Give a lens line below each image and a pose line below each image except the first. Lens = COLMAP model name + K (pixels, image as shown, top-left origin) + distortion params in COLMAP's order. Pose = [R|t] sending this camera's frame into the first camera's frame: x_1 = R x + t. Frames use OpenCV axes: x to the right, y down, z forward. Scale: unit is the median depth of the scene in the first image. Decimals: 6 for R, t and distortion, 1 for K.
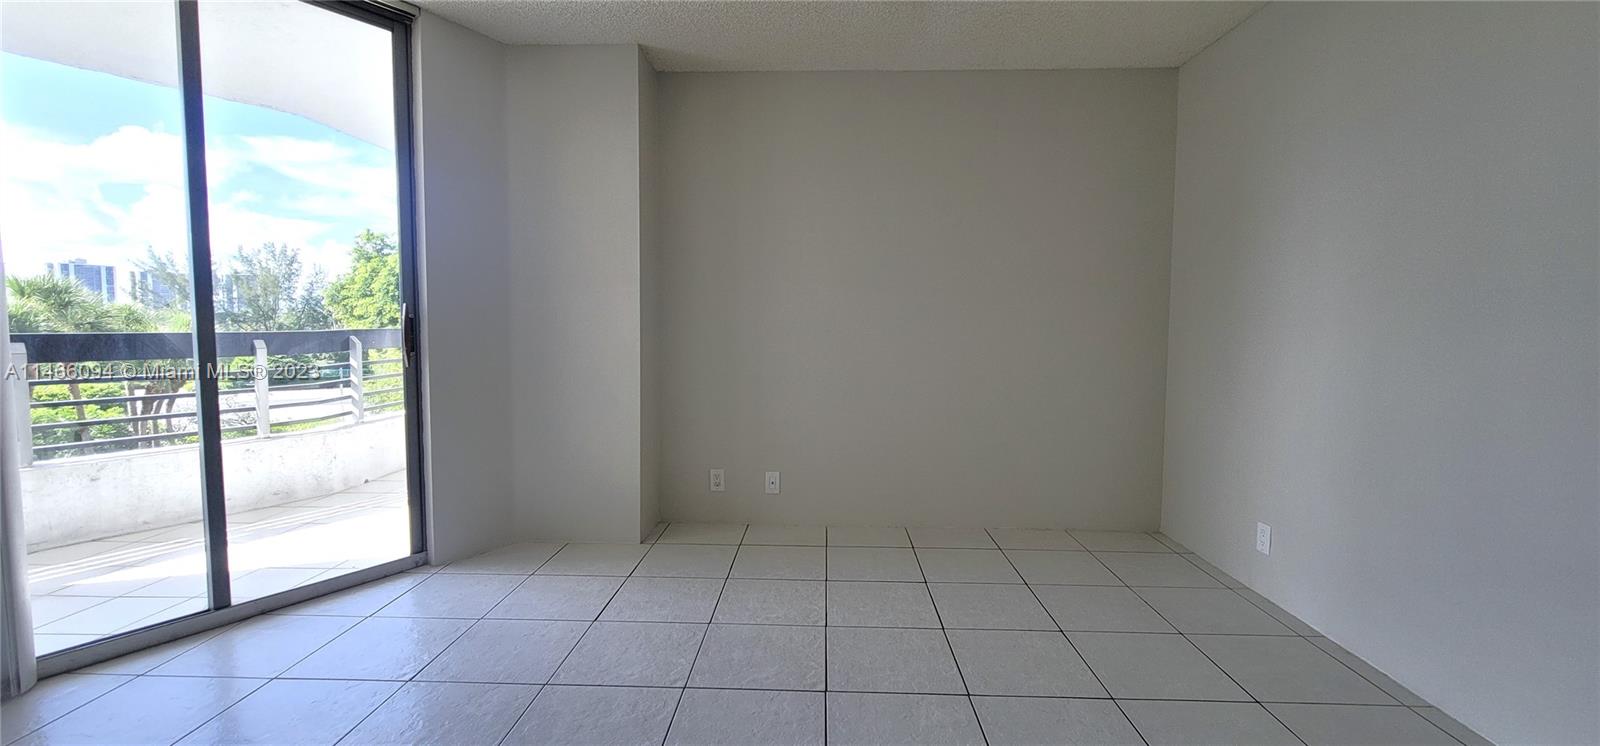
lens RADIAL K [[680.2, 0, 800.0], [0, 680.2, 373.0], [0, 0, 1]] dist [0.001417, 0.000564]
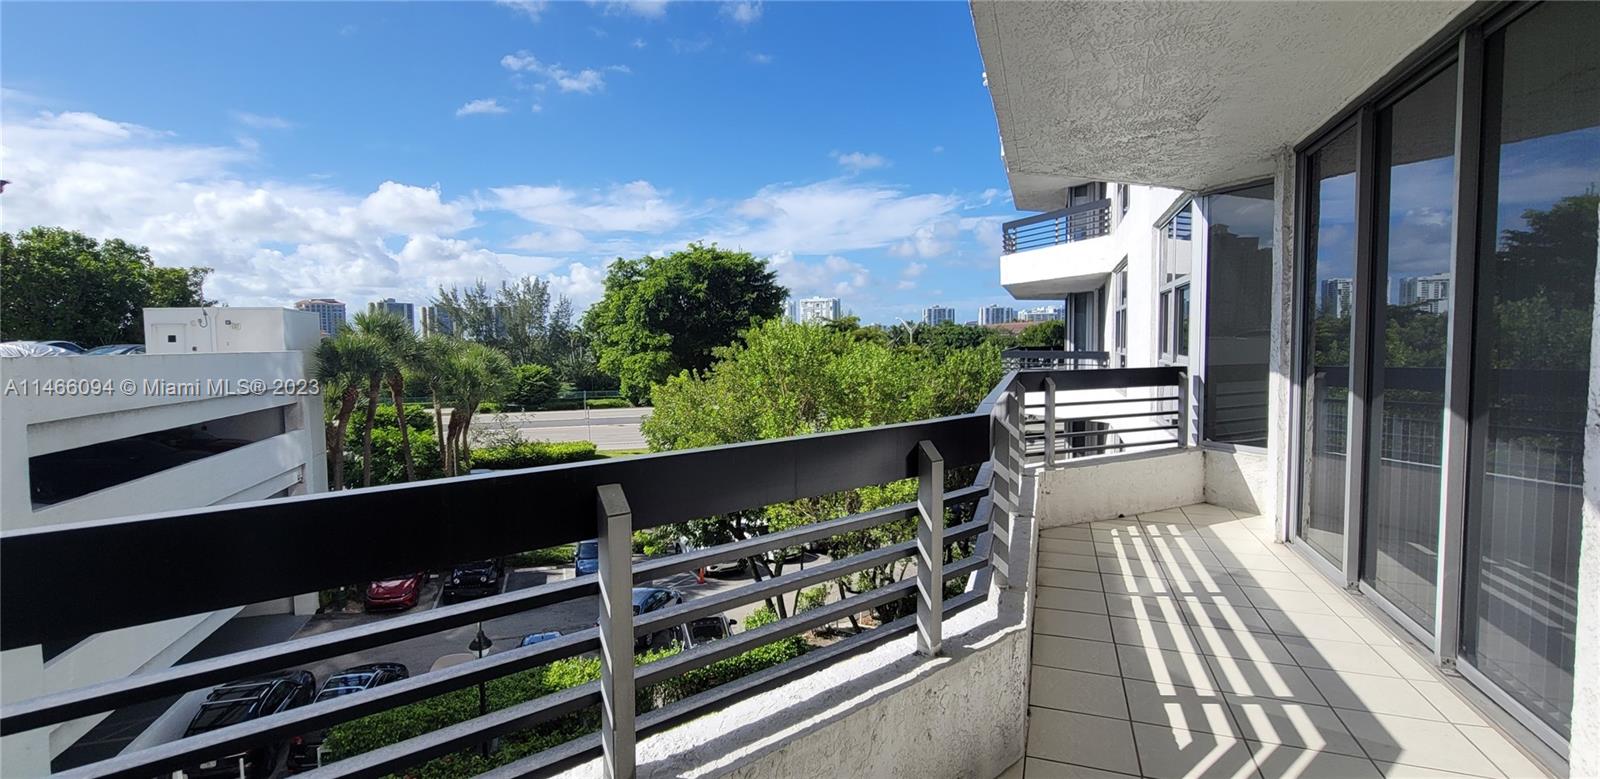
lens RADIAL K [[711.7, 0, 763.0], [0, 711.7, 389.7], [0, 0, 1]] dist [0.000277, -0.000220]
pose [[0.947205, 0.001459, -0.320626, -0.087722], [-0.002893, 0.999988, -0.003998, -0.009256], [0.320616, 0.004714, 0.947198, 0.057104]]
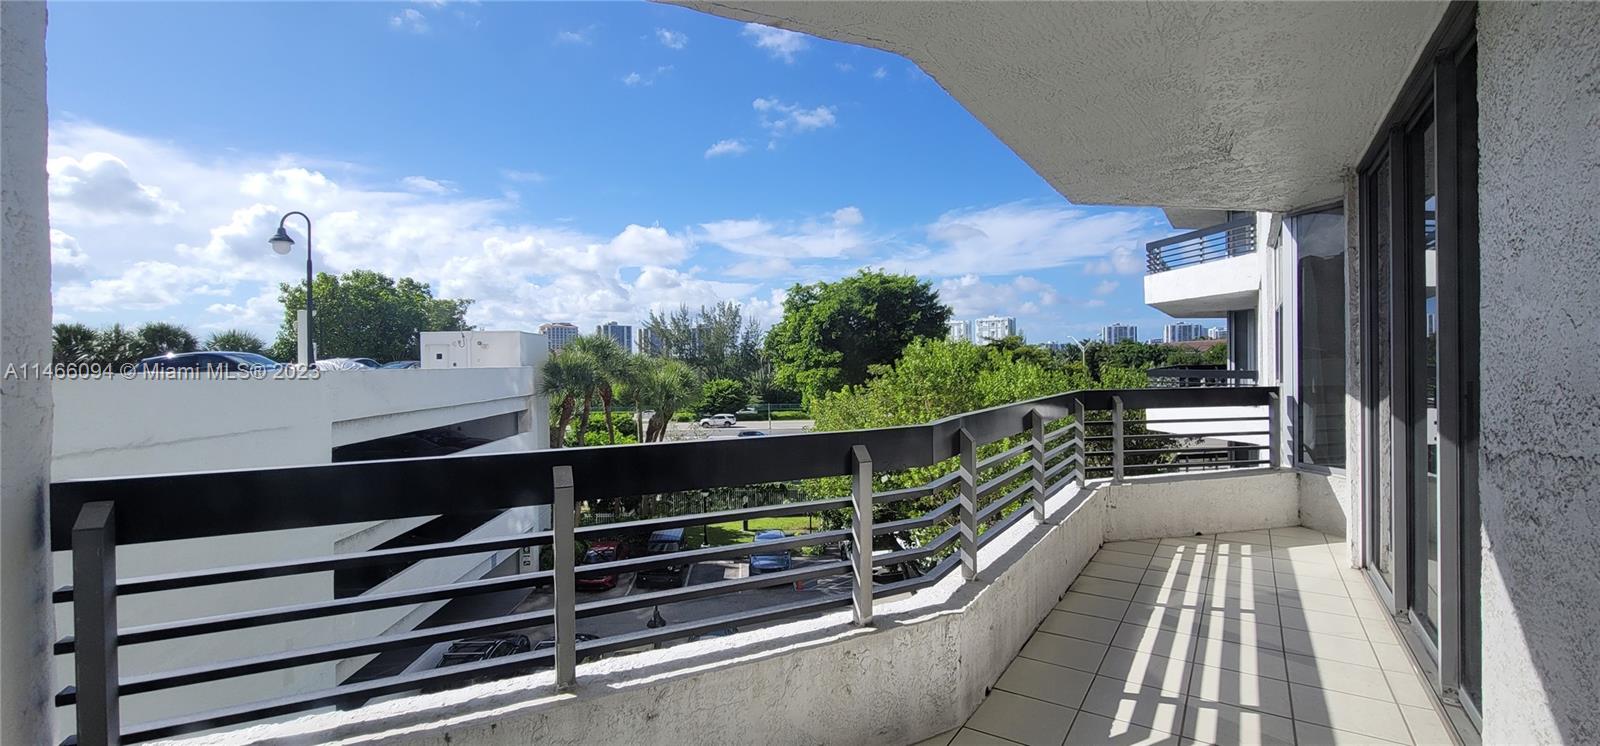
lens RADIAL K [[668.3, 0, 800.0], [0, 668.3, 373.0], [0, 0, 1]] dist [0.000475, 0.000132]
pose [[0.858985, -0.007884, -0.511940, -0.062772], [-0.019544, 0.998648, -0.048172, -0.009150], [0.511628, 0.051384, 0.857669, 0.056308]]
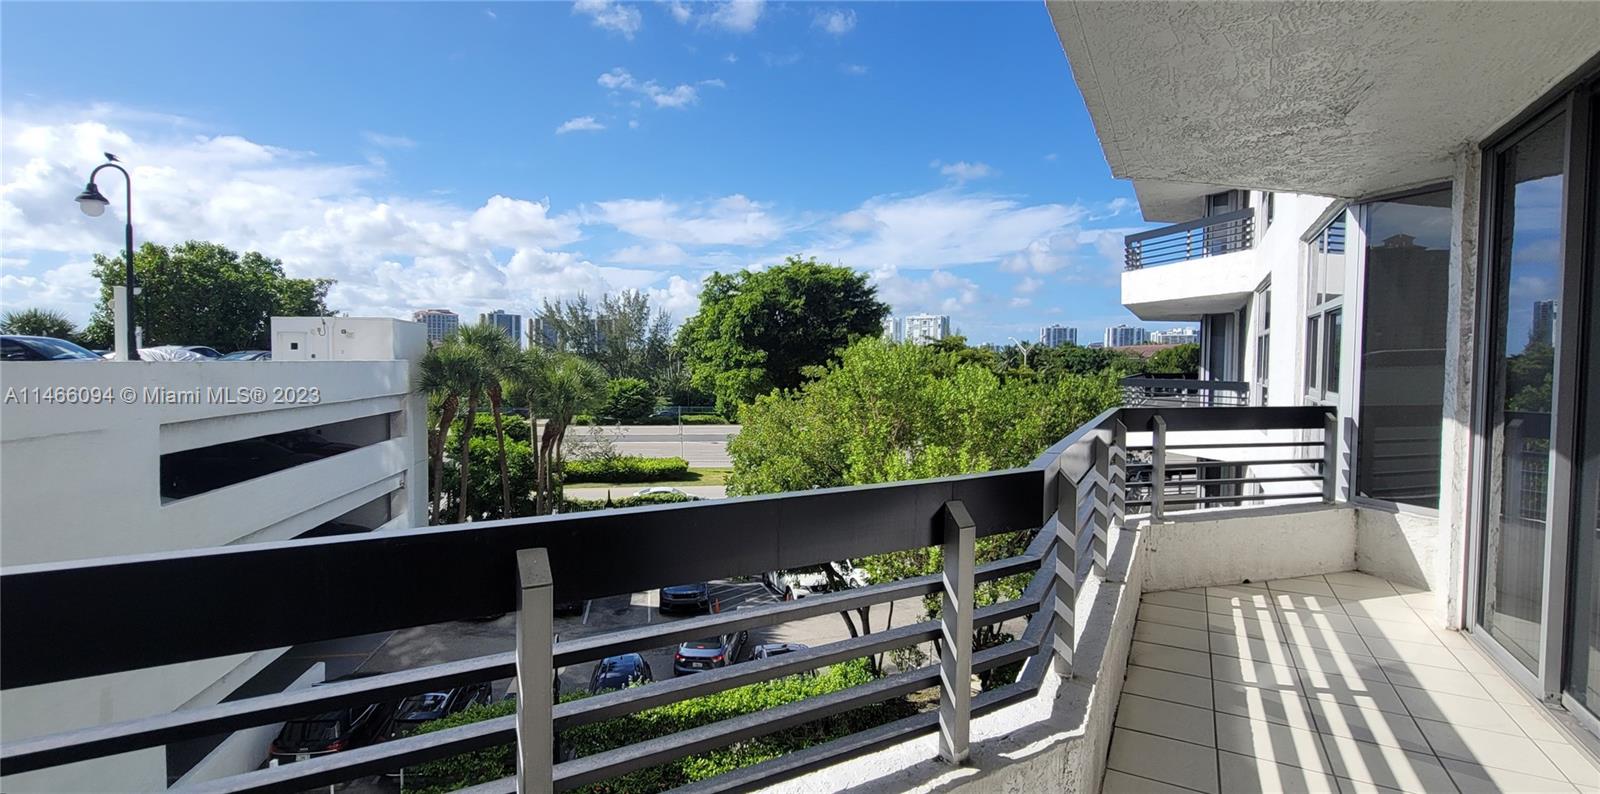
lens RADIAL K [[738.9, 0, 762.6], [0, 738.9, 394.2], [0, 0, 1]] dist [-0.000996, 0.000705]
pose [[0.893310, 0.021046, -0.448947, -0.082678], [-0.033823, 0.999218, -0.020459, -0.011278], [0.448166, 0.033460, 0.893324, 0.066634]]
